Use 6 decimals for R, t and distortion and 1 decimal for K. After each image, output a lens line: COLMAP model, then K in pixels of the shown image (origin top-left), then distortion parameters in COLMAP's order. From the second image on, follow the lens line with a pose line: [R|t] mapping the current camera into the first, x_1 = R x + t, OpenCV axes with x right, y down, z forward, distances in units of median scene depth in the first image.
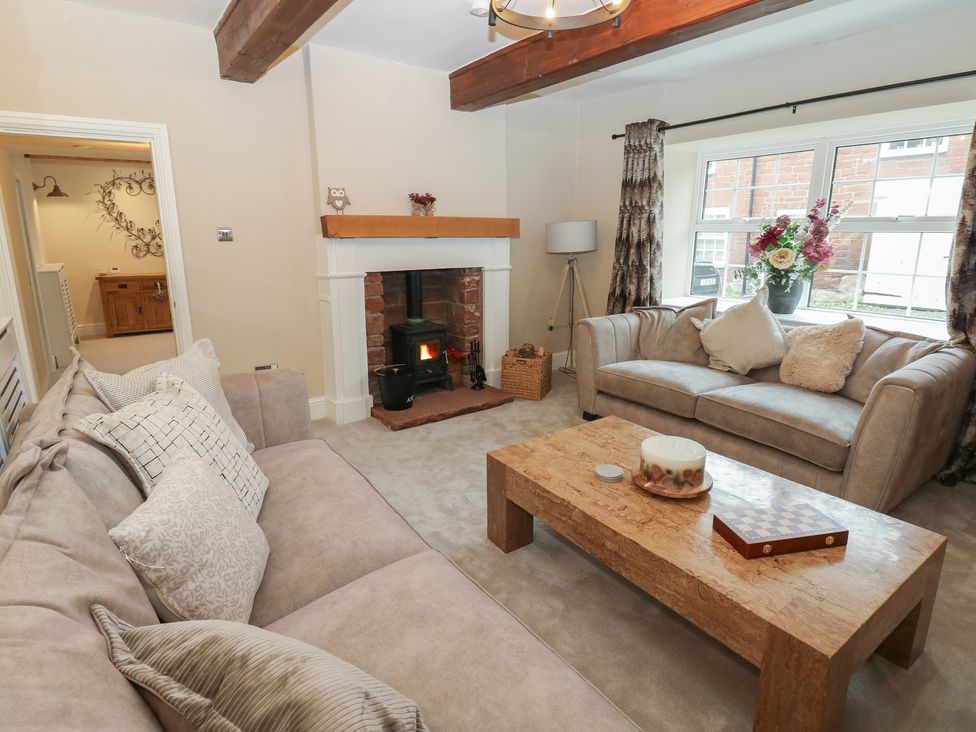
lens RADIAL K [[531.3, 0, 490.2], [0, 531.3, 362.4], [0, 0, 1]] dist [-0.002110, 0.000914]
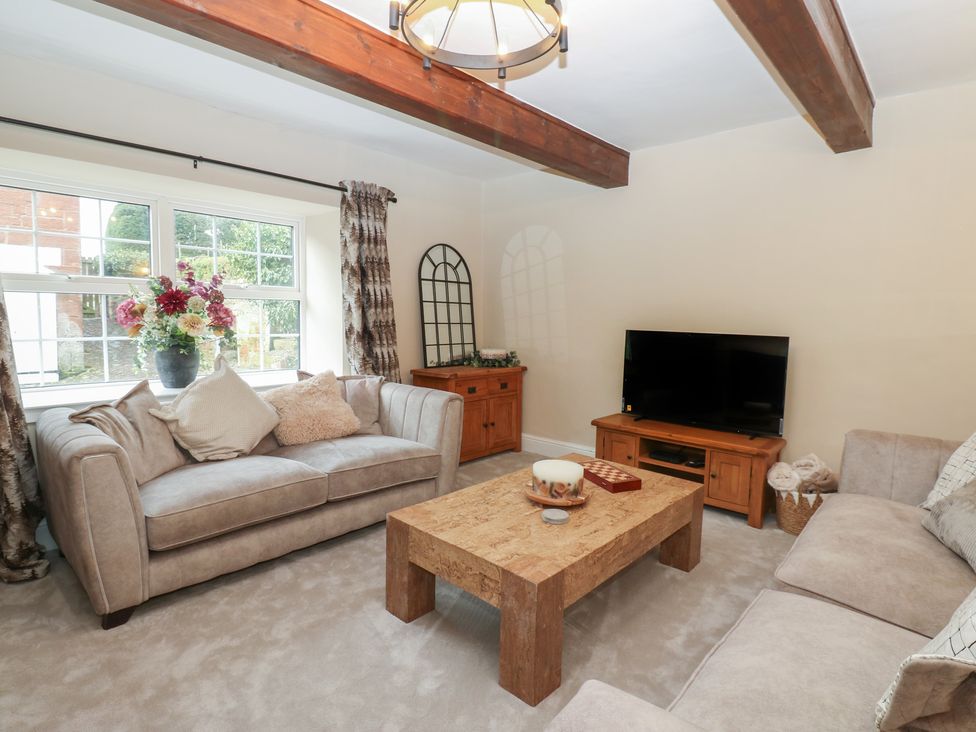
lens RADIAL K [[531.3, 0, 489.4], [0, 531.3, 362.5], [0, 0, 1]] dist [-0.002110, 0.000914]
pose [[-0.227005, -0.093394, 0.969405, -0.647692], [0.218633, 0.965097, 0.144176, -0.234226], [-0.949035, 0.244673, -0.198663, 1.098374]]
